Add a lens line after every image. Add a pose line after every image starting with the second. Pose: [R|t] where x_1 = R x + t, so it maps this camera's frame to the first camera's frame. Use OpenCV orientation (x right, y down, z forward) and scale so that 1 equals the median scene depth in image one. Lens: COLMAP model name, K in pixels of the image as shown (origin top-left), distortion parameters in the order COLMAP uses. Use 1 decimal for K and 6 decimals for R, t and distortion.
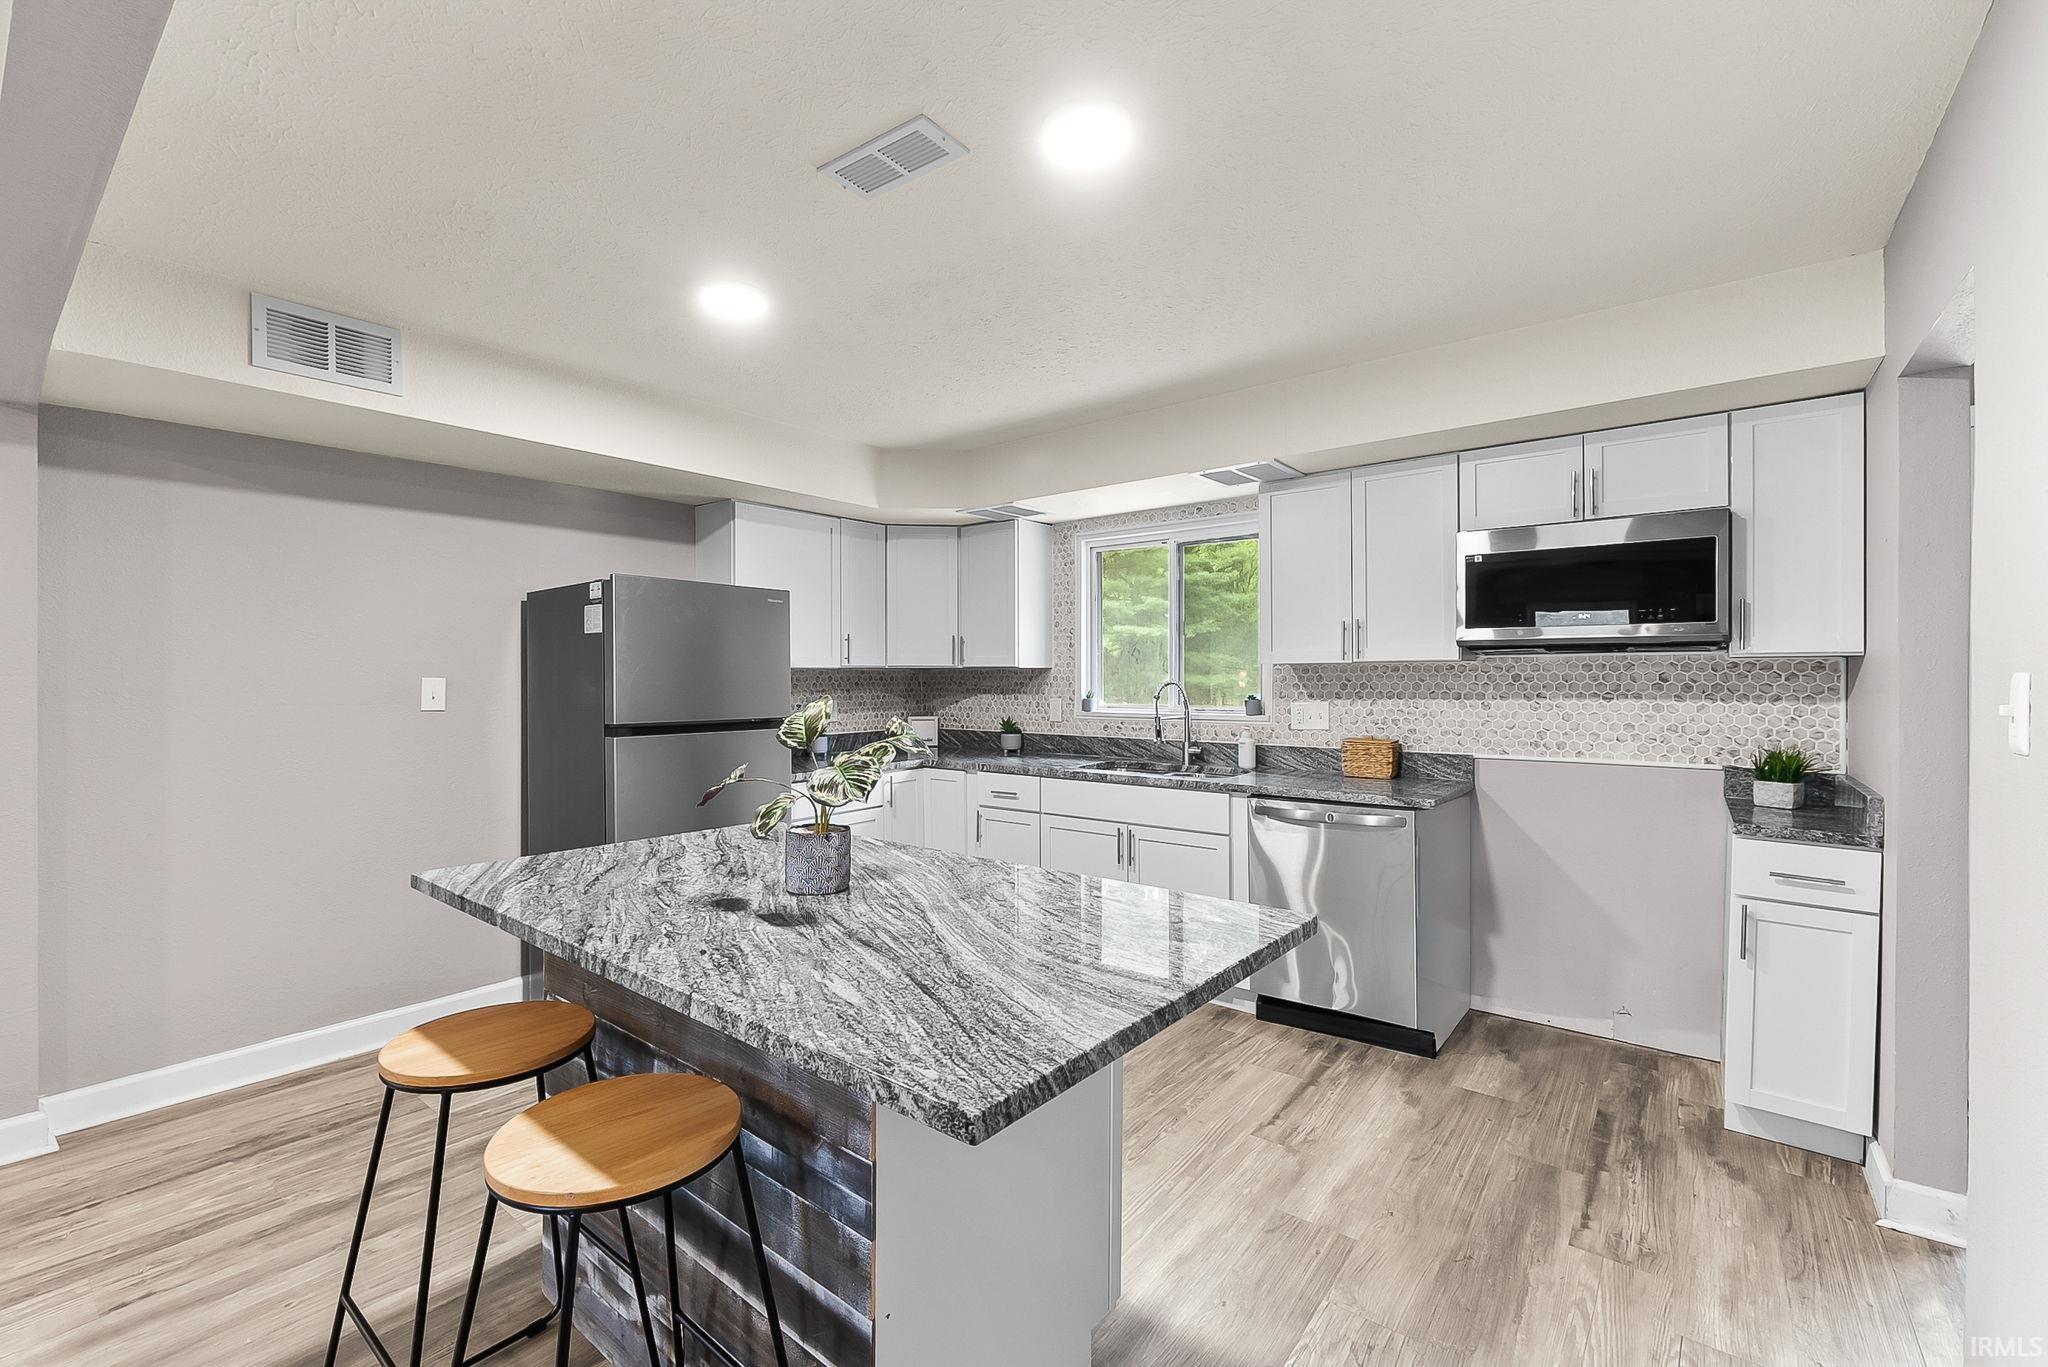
lens RADIAL K [[867.0, 0, 1014.5], [0, 867.0, 679.9], [0, 0, 1]] dist [-0.005714, 0.000657]
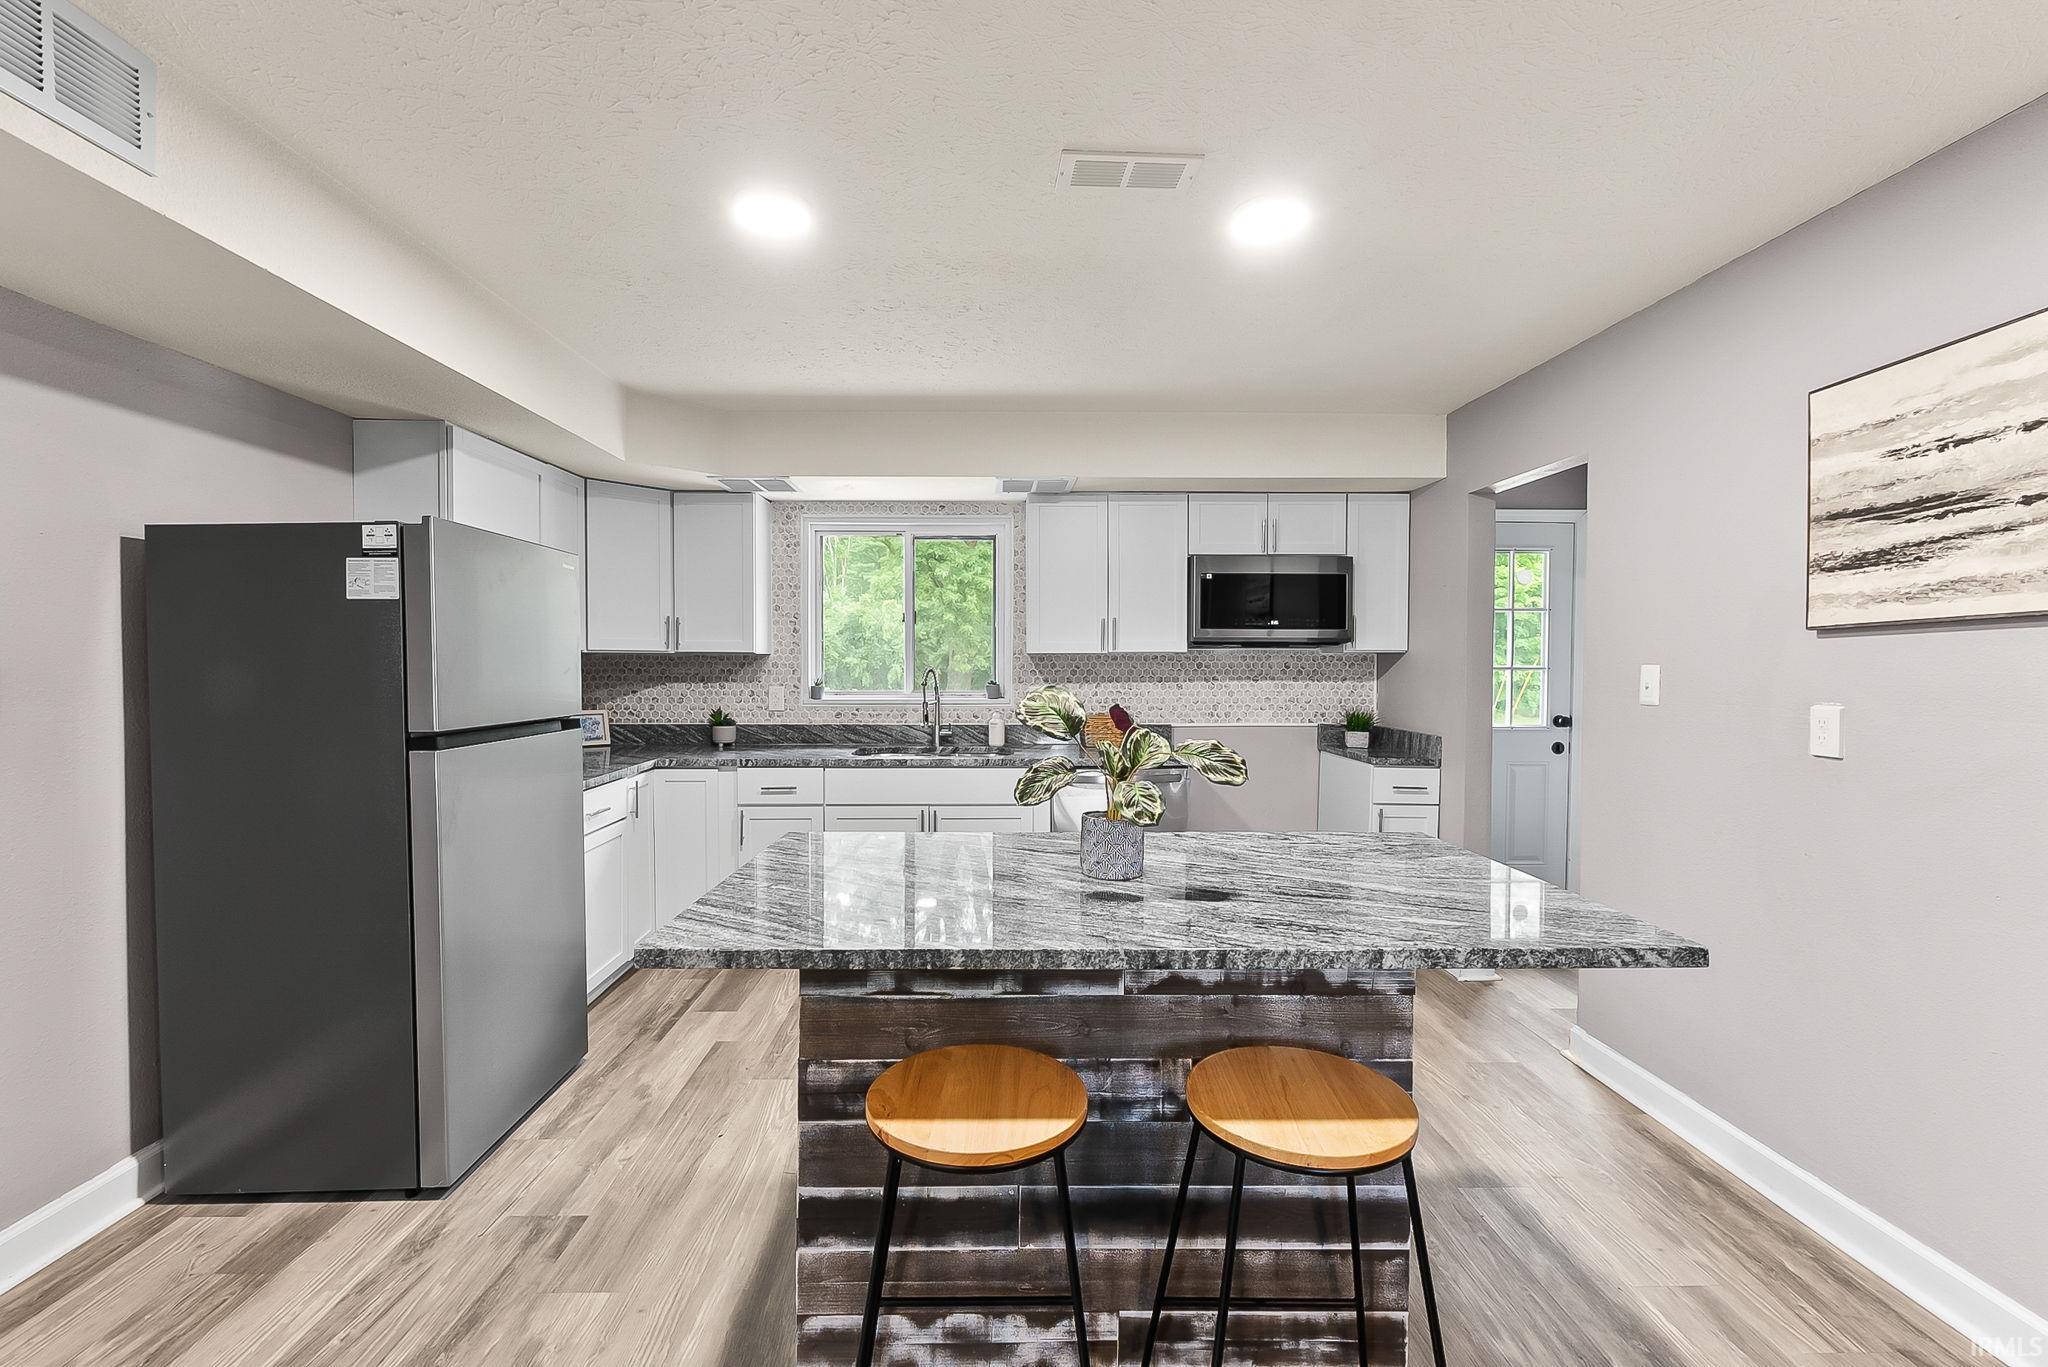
lens RADIAL K [[867.0, 0, 1016.2], [0, 867.0, 678.9], [0, 0, 1]] dist [-0.005714, 0.000657]
pose [[0.768677, -0.009738, 0.639563, -0.468547], [-0.000883, 0.999867, 0.016286, -0.003058], [-0.639637, -0.013083, 0.768566, 0.139302]]
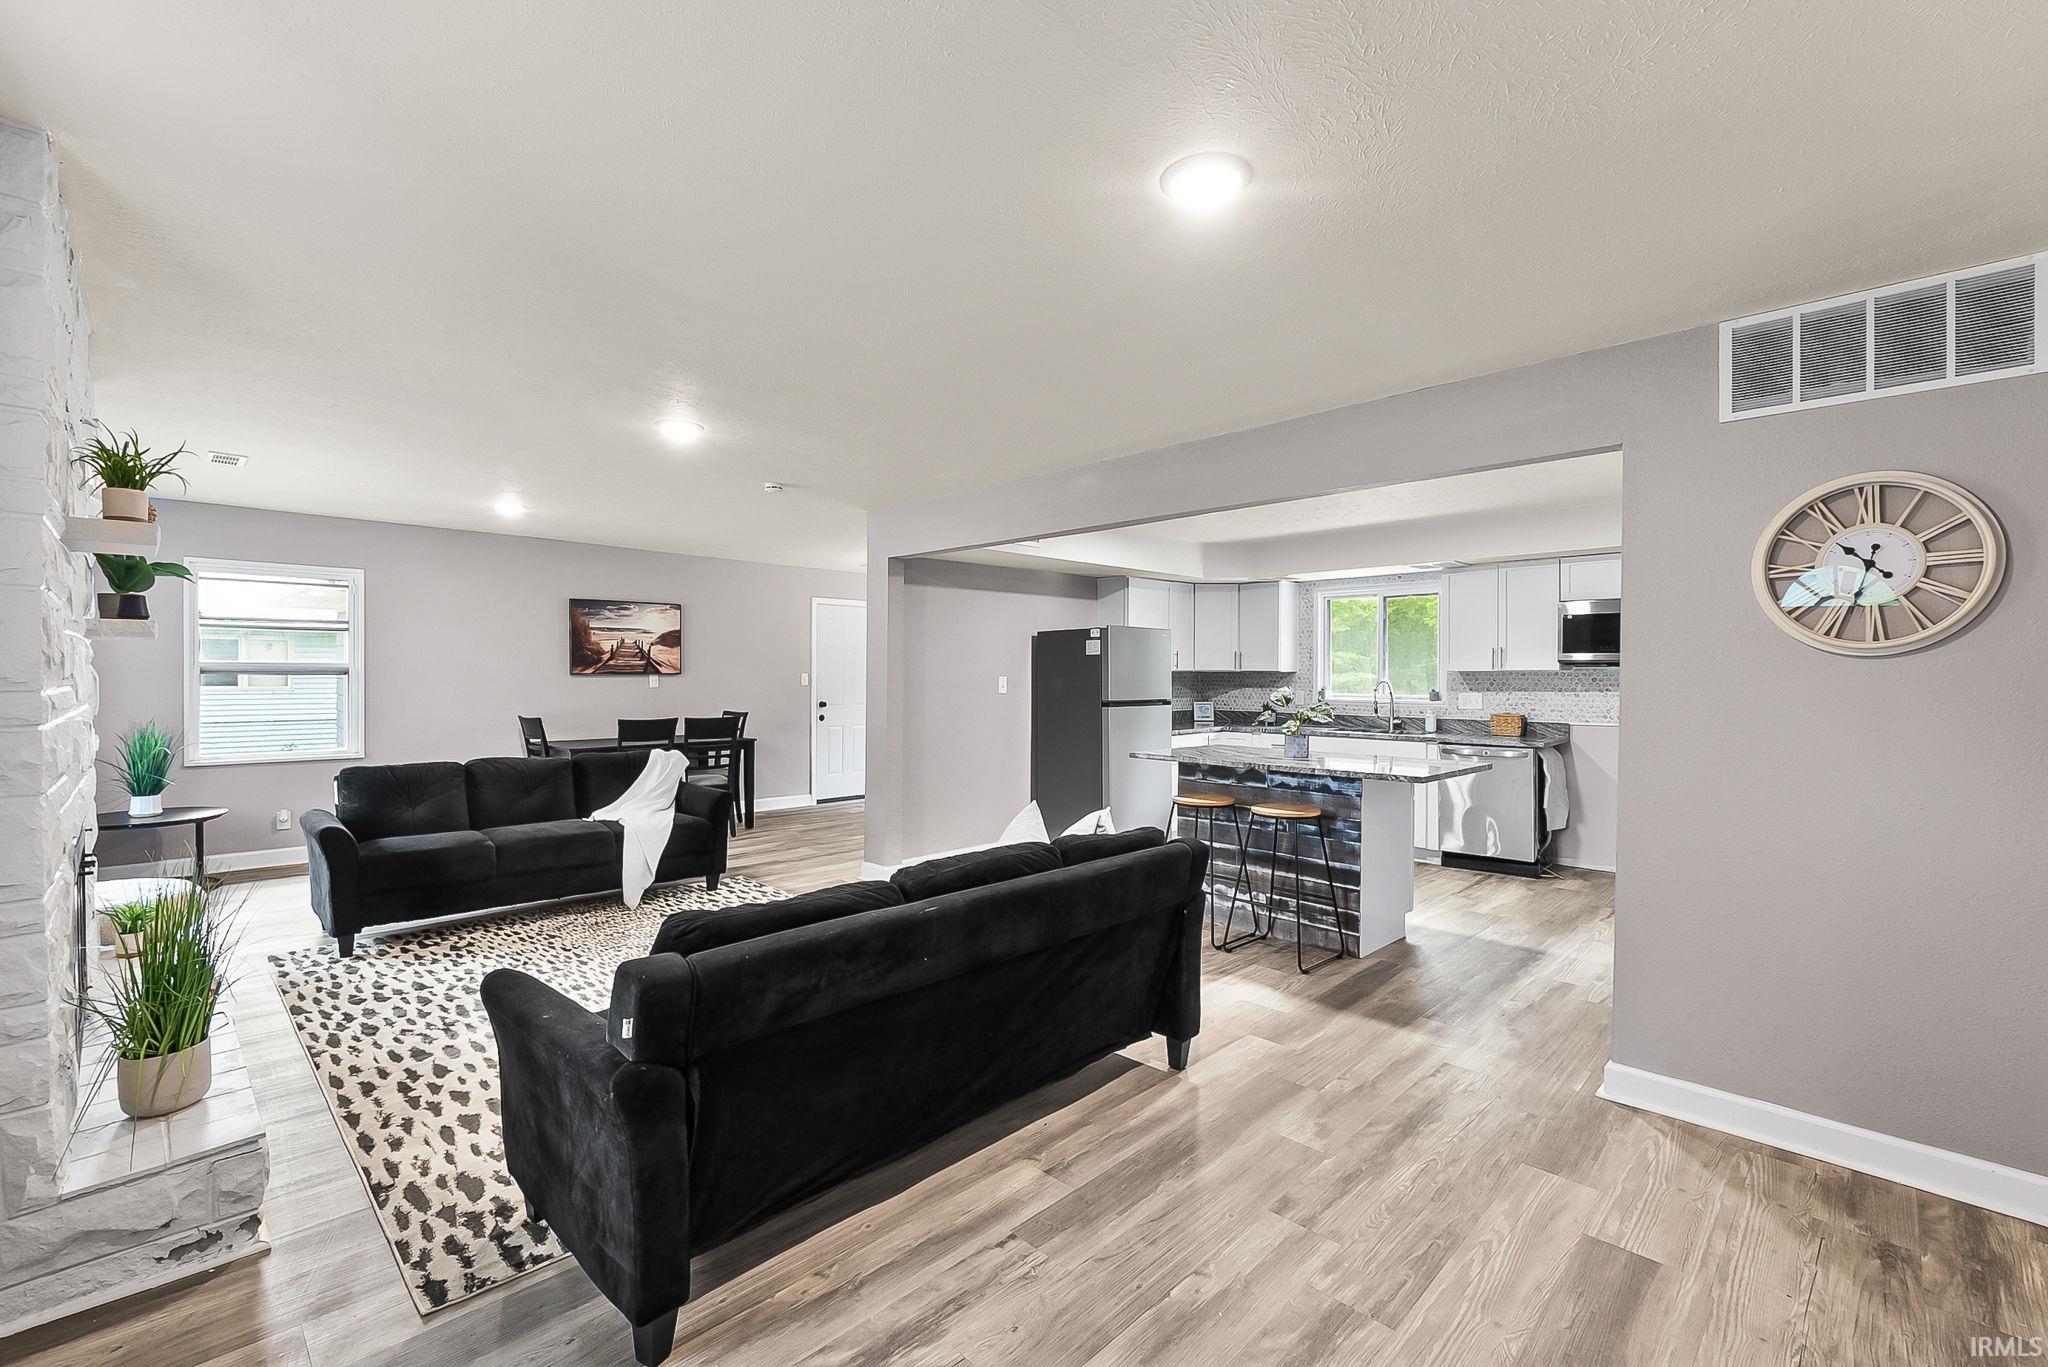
lens RADIAL K [[867.0, 0, 1010.1], [0, 867.0, 679.7], [0, 0, 1]] dist [-0.005714, 0.000657]
pose [[0.992506, 0.006316, -0.122032, -0.381015], [-0.005829, 0.999974, 0.004350, -0.003547], [0.122056, -0.003606, 0.992517, -0.873339]]
